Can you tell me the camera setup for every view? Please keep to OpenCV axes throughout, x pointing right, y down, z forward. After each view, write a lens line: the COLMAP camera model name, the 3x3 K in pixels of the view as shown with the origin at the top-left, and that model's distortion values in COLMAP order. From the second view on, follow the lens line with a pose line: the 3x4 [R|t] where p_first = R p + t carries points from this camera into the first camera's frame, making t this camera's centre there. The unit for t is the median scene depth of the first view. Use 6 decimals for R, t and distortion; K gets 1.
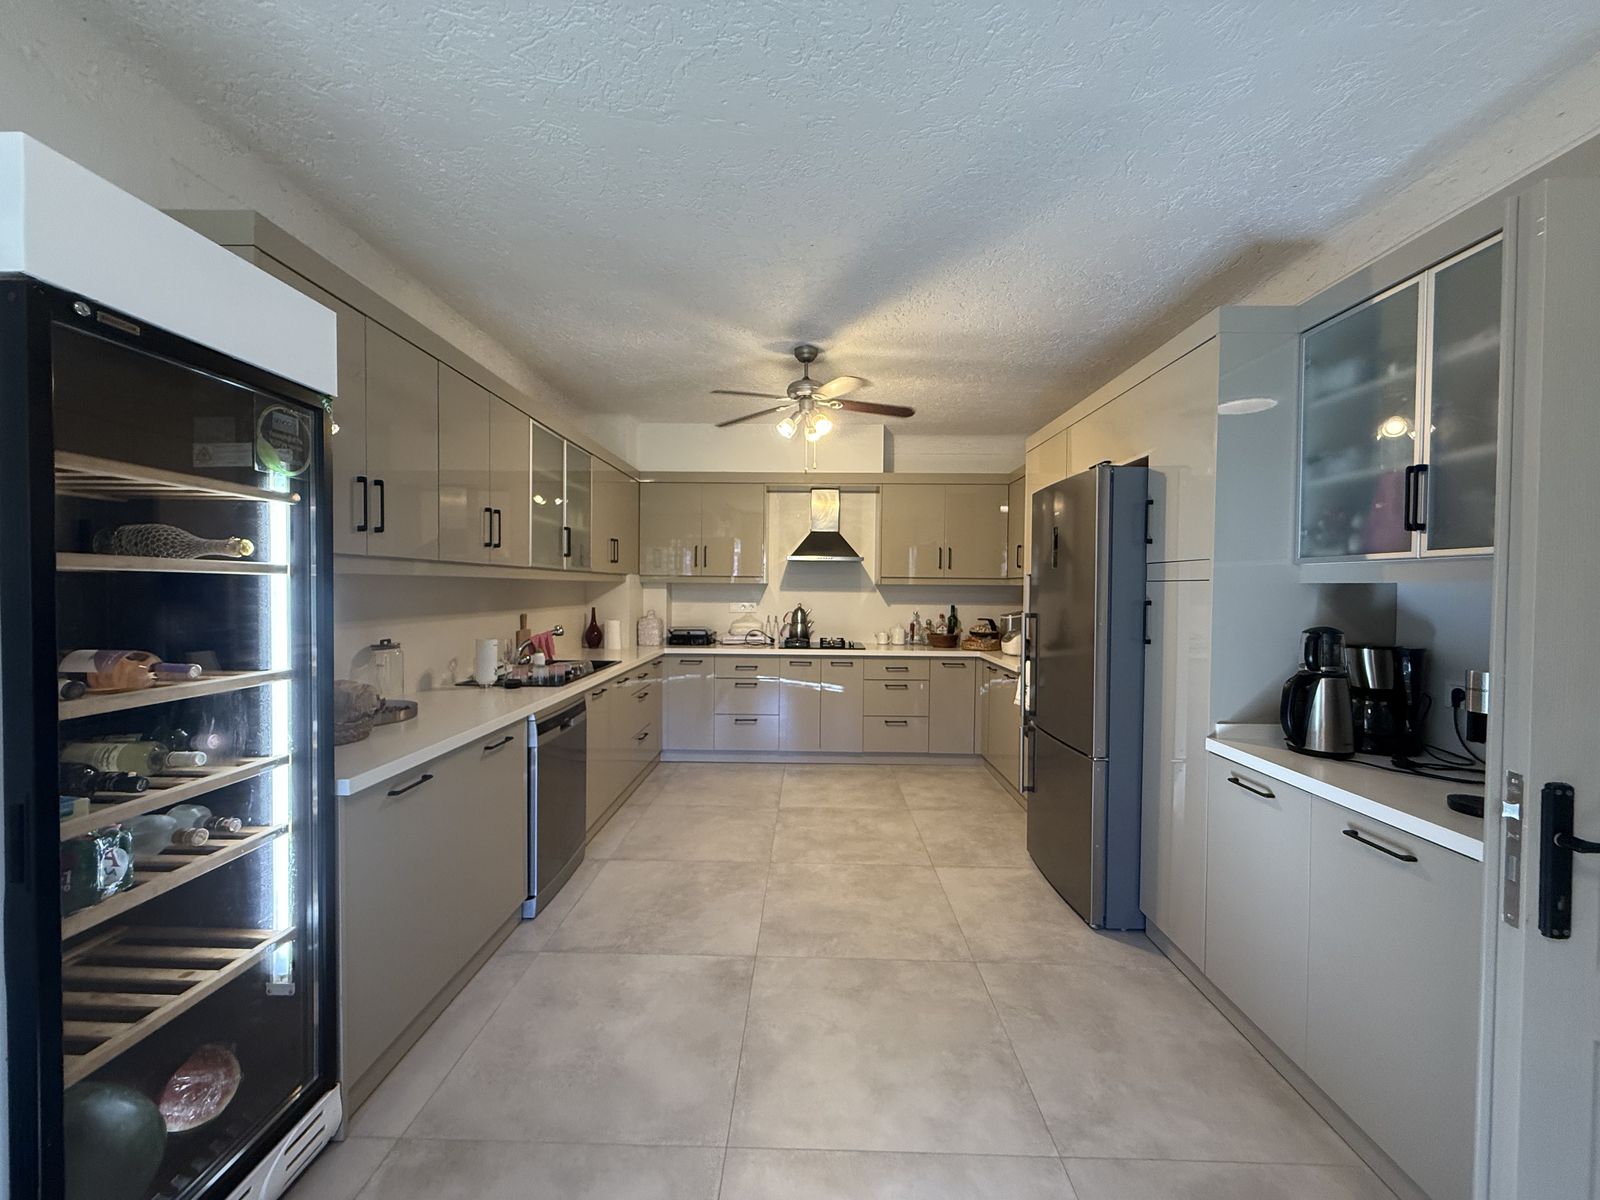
lens RADIAL K [[640.0, 0, 797.1], [0, 640.0, 600.7], [0, 0, 1]] dist [0.000261, 0.000193]
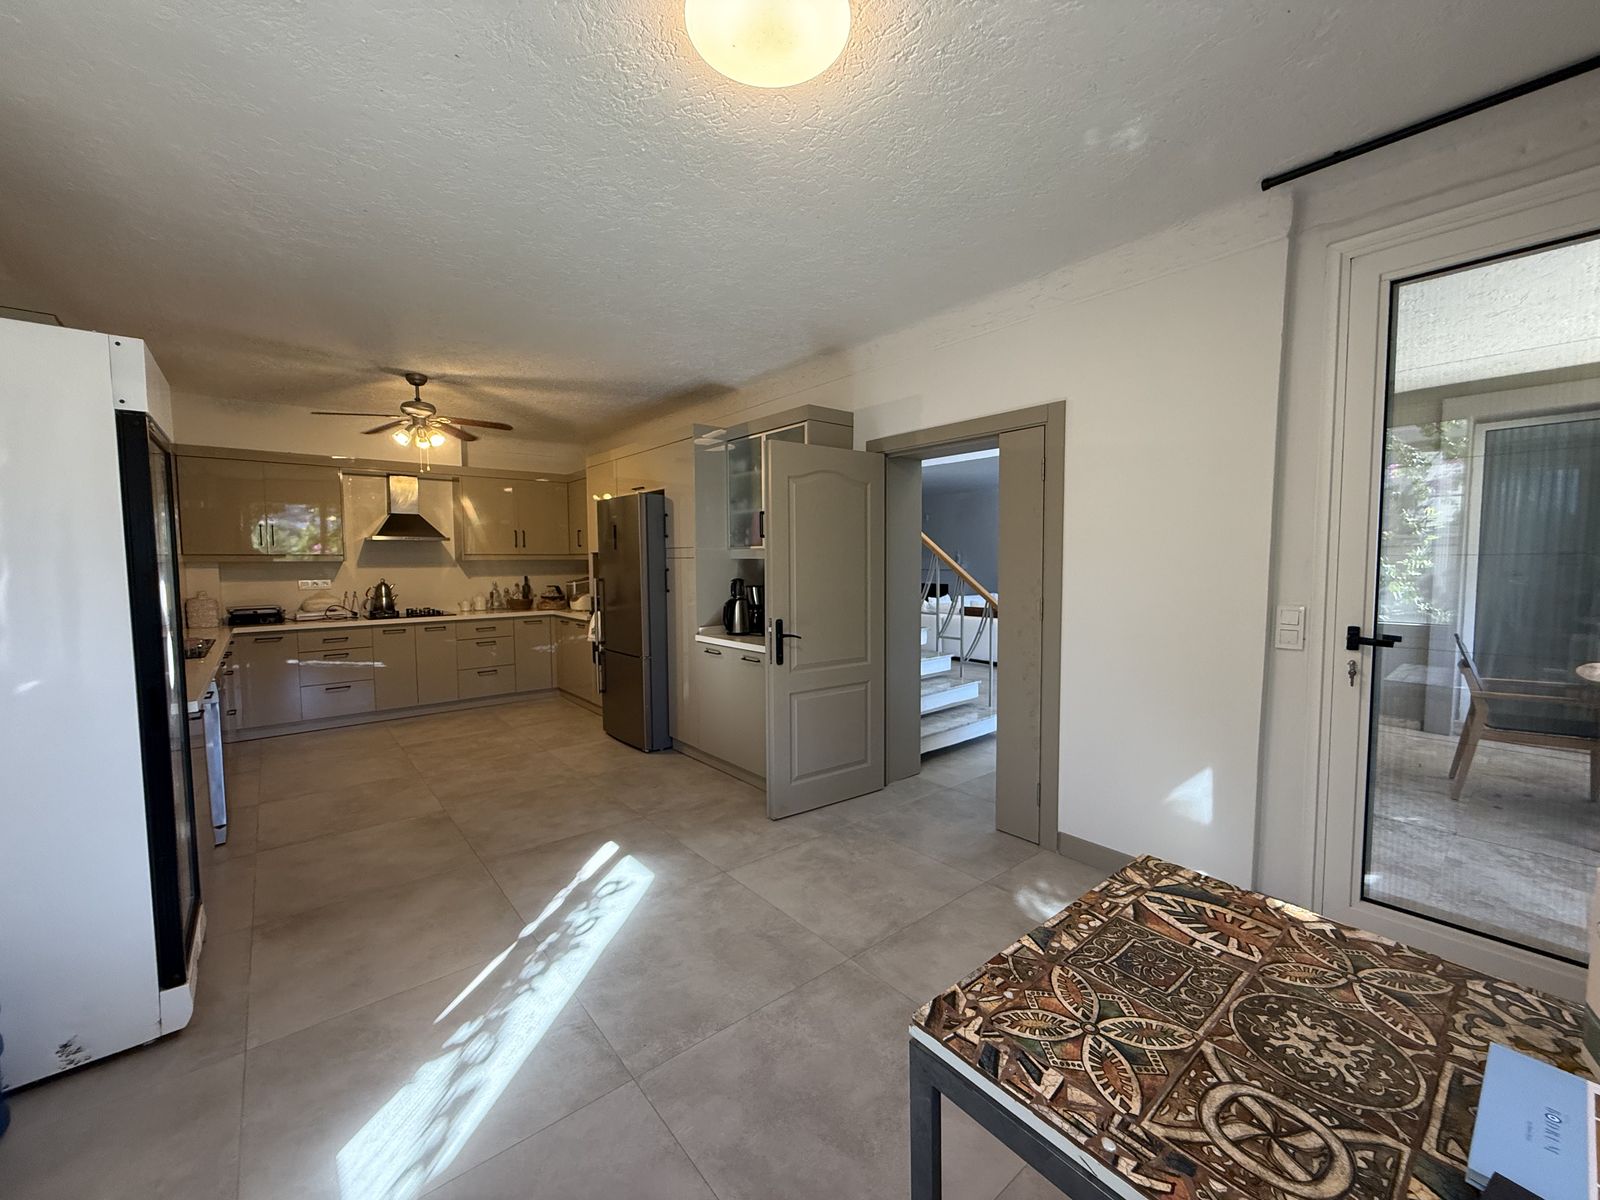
lens RADIAL K [[640.0, 0, 799.7], [0, 640.0, 601.8], [0, 0, 1]] dist [0.000261, 0.000193]
pose [[0.757334, -0.056813, 0.650551, -0.277618], [0.026243, 0.998051, 0.056609, 0.000746], [-0.652500, -0.025800, 0.757349, -0.489588]]
